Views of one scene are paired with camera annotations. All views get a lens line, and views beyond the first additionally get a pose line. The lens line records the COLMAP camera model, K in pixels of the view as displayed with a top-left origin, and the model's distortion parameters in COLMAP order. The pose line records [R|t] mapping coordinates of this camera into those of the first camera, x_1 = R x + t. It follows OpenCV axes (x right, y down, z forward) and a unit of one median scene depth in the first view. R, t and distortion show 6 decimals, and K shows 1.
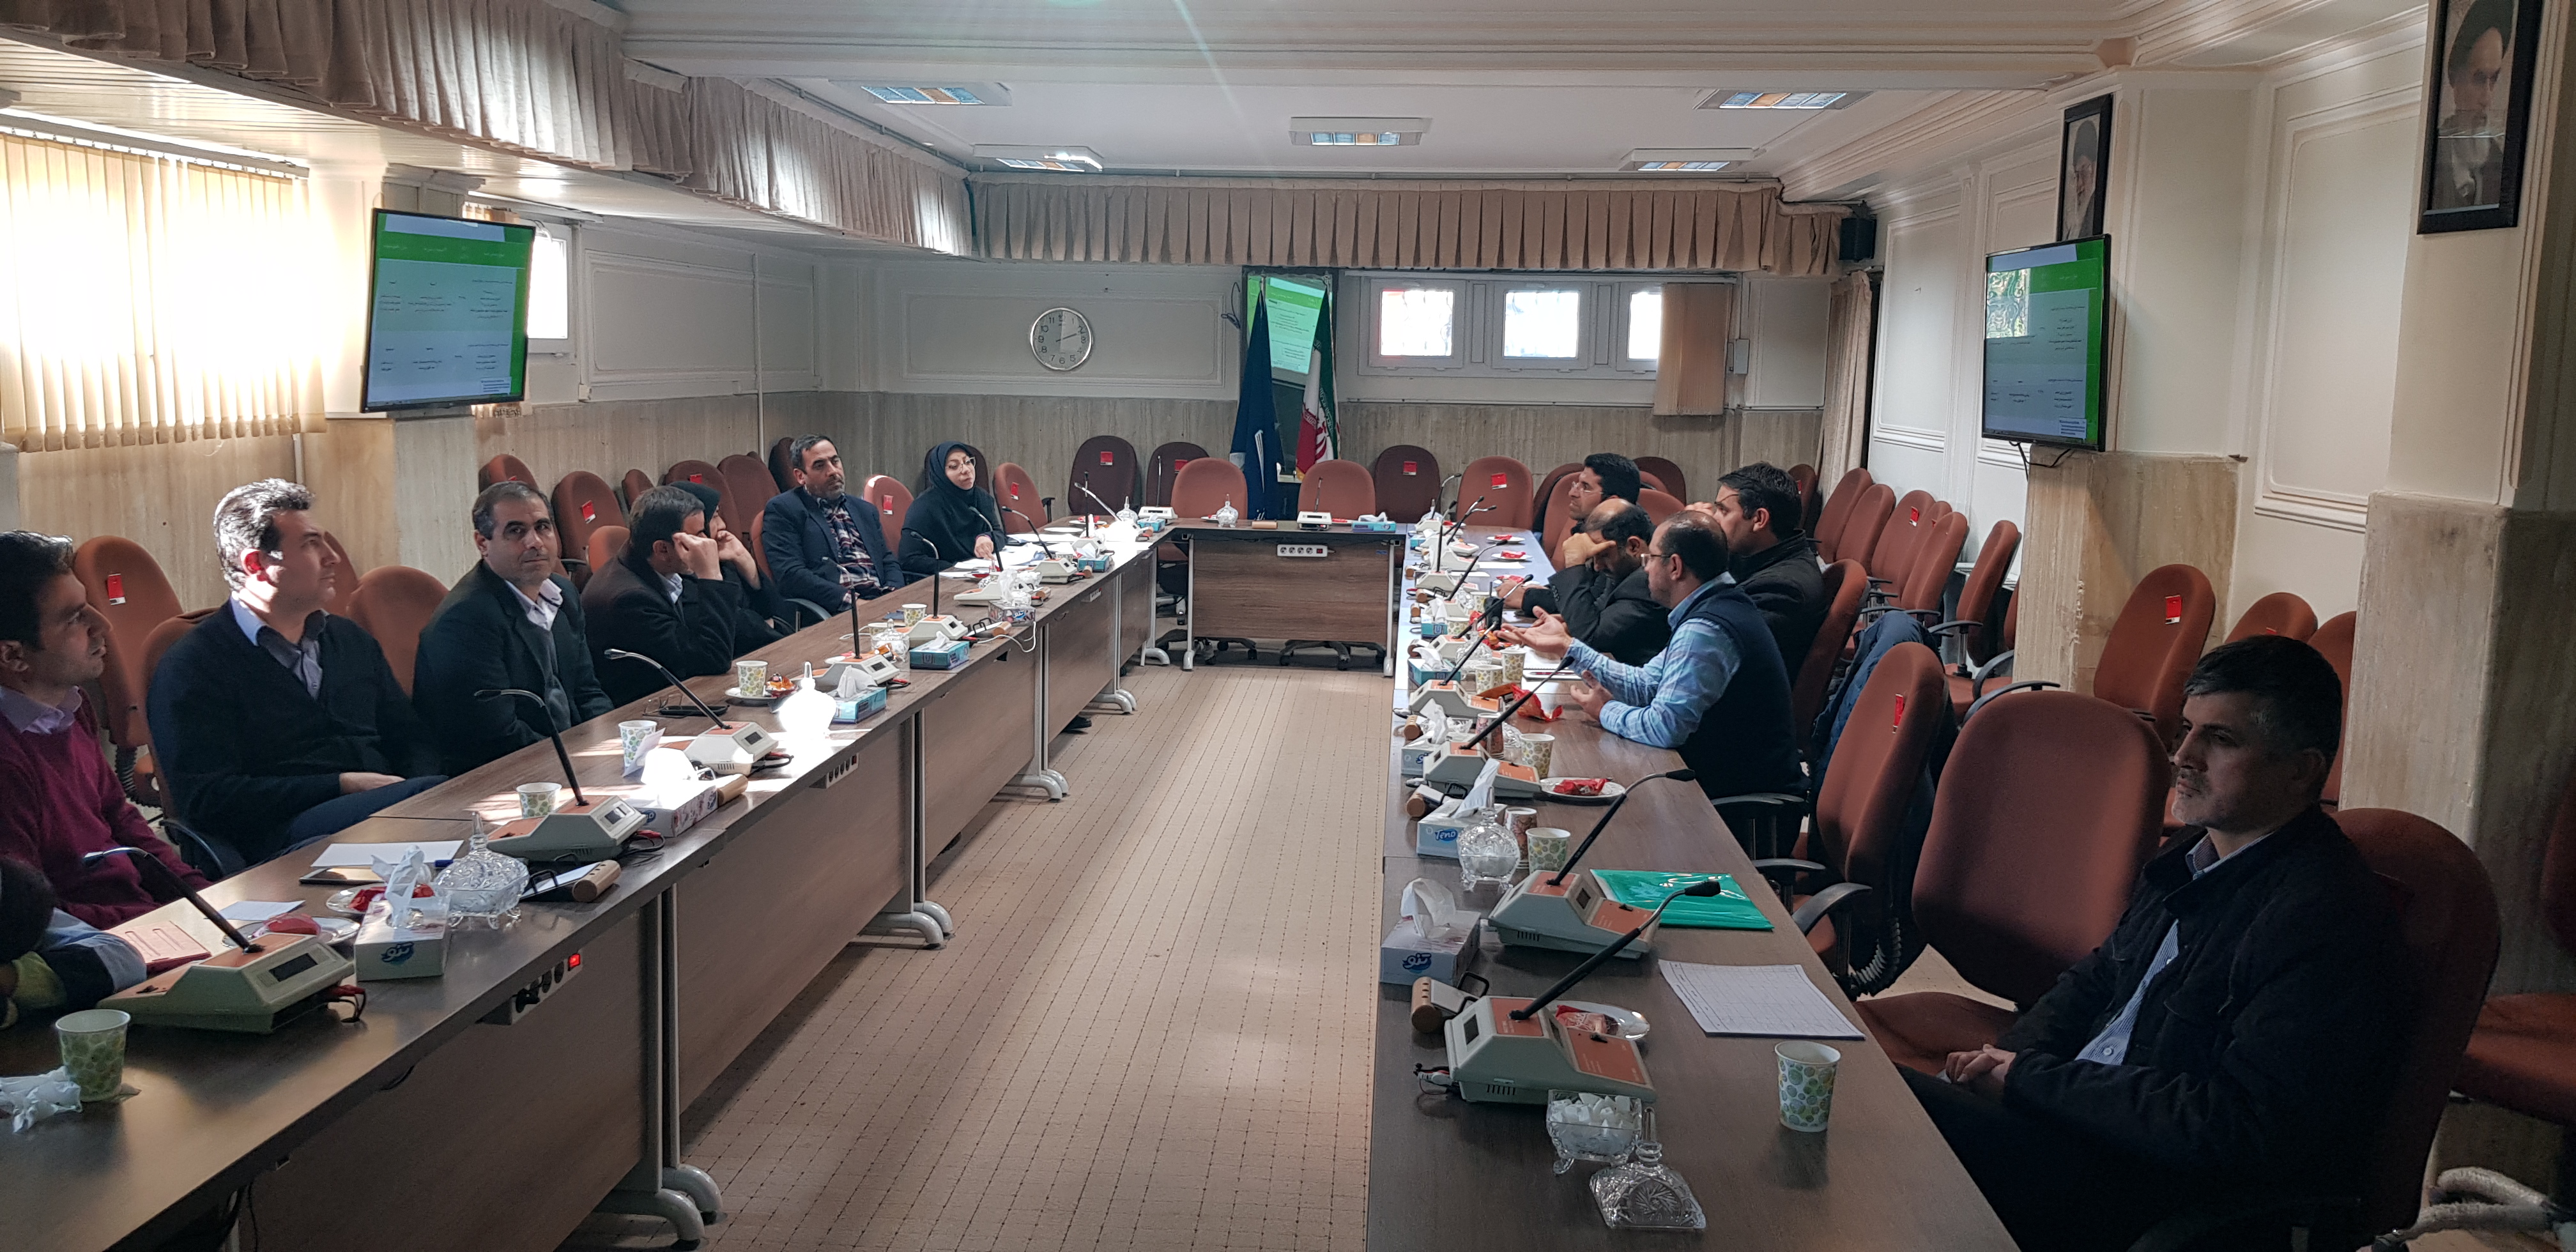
lens RADIAL K [[2014.1, 0, 1287.7], [0, 2014.1, 625.9], [0, 0, 1]] dist [0.081822, -0.127965]
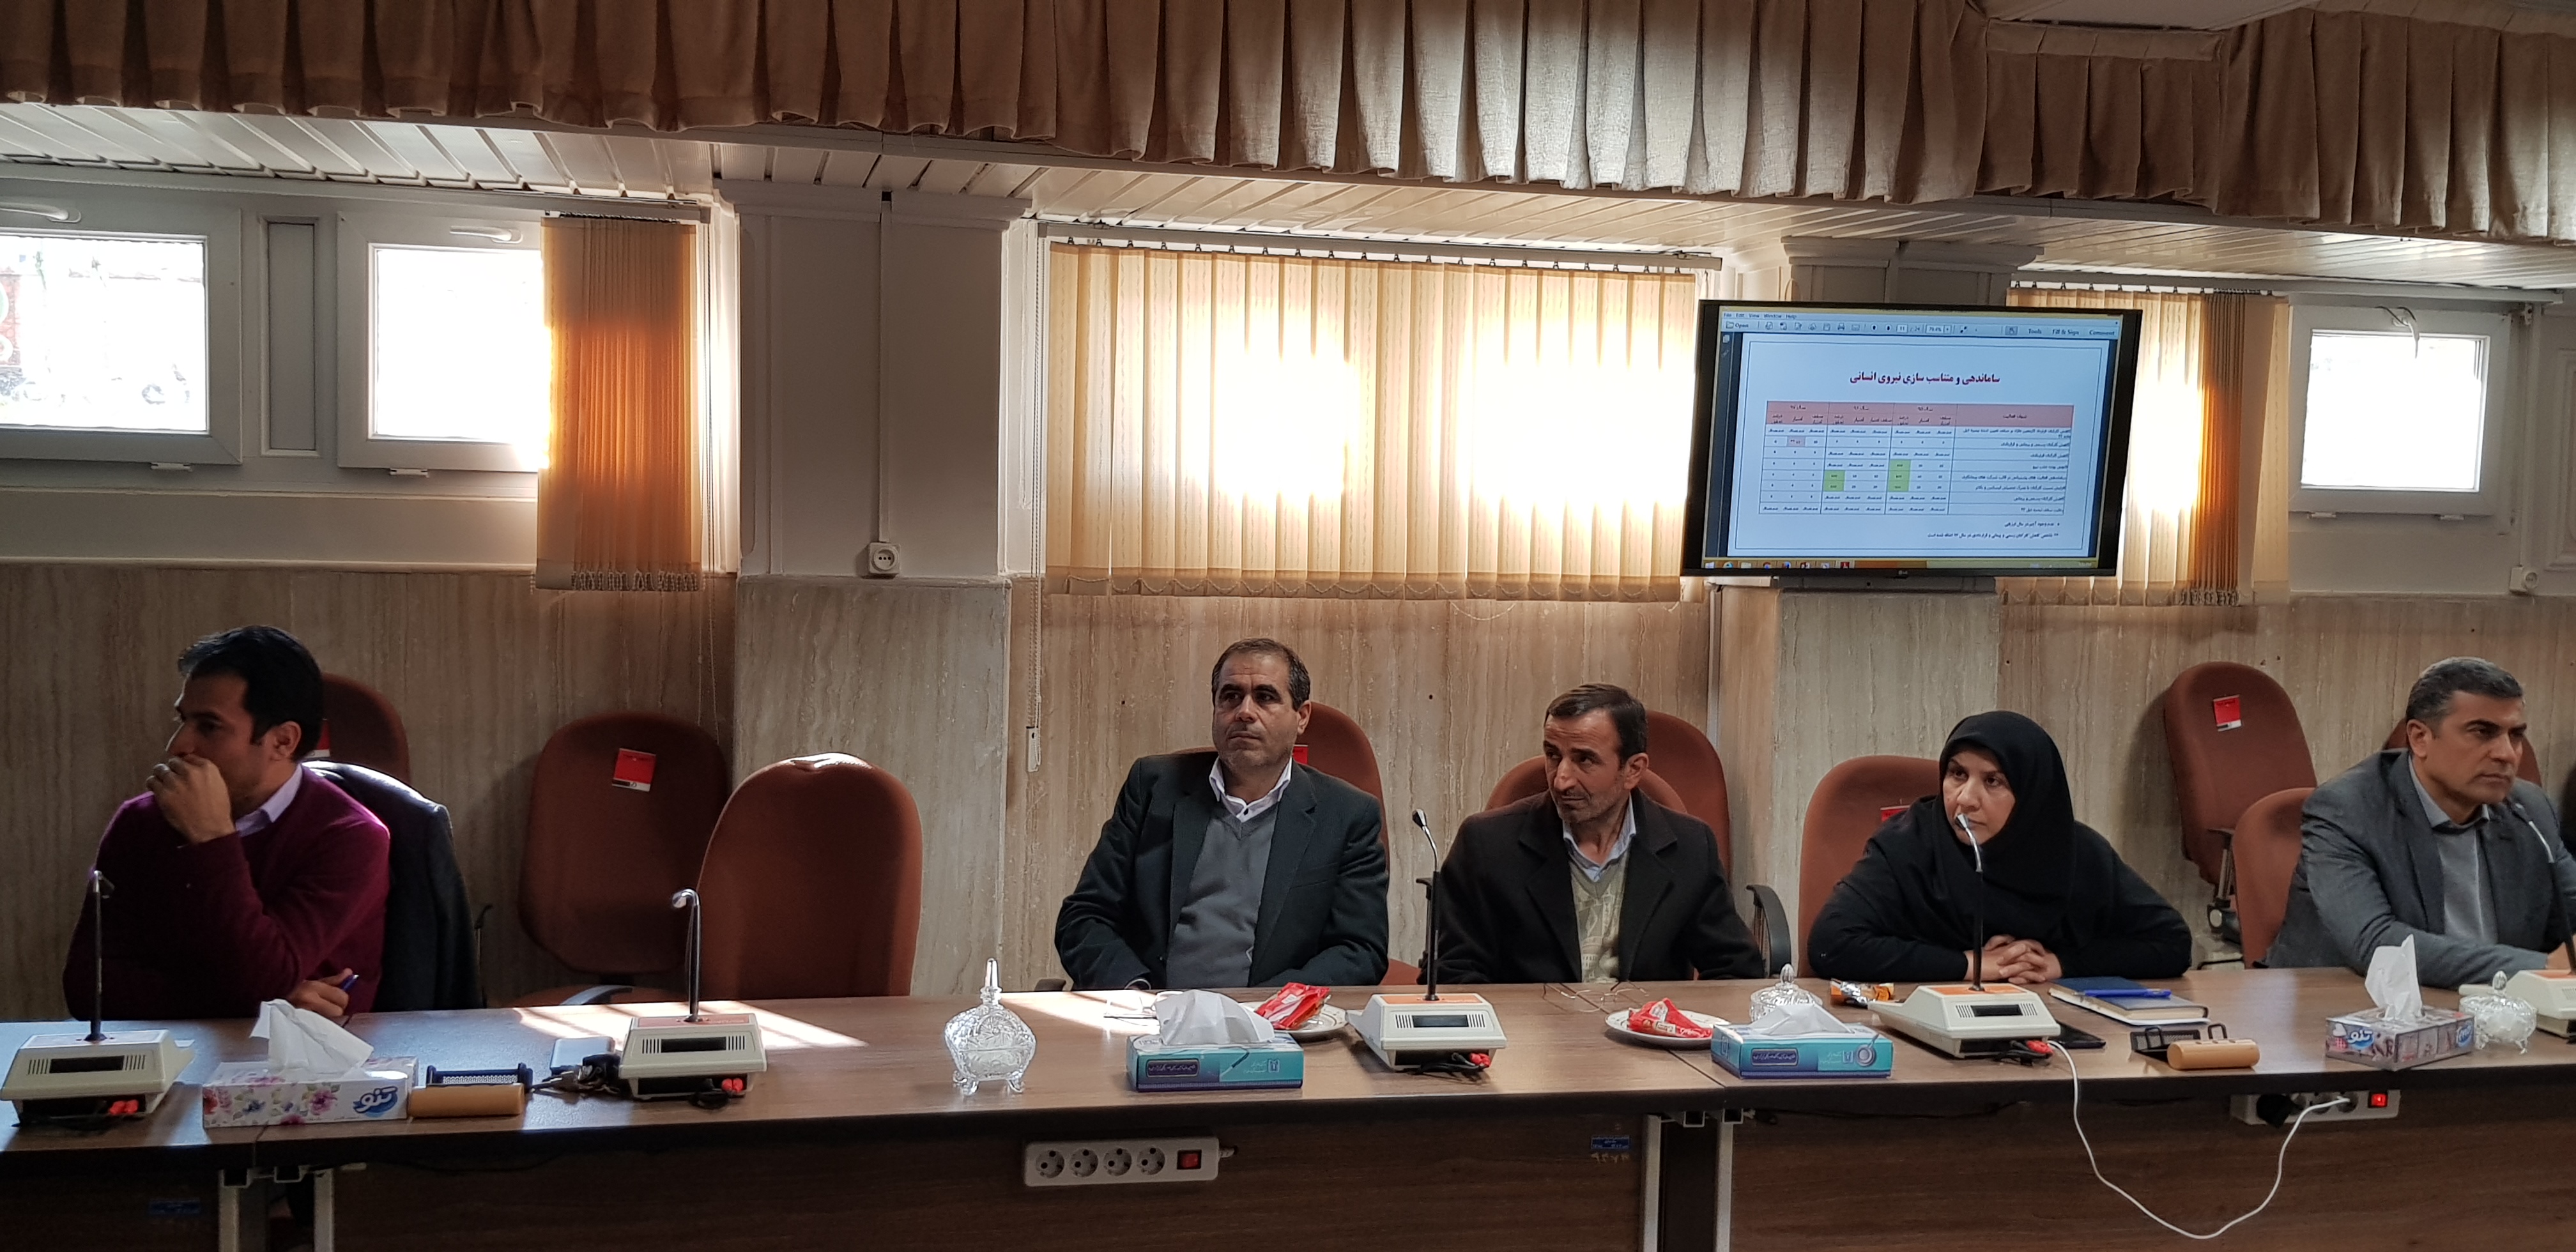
lens RADIAL K [[2014.1, 0, 1286.7], [0, 2014.1, 624.9], [0, 0, 1]] dist [0.081822, -0.127965]
pose [[0.261078, 0.035317, -0.964671, 0.221557], [-0.144207, 0.989544, -0.002801, -0.065071], [0.954486, 0.139843, 0.263441, 0.686290]]
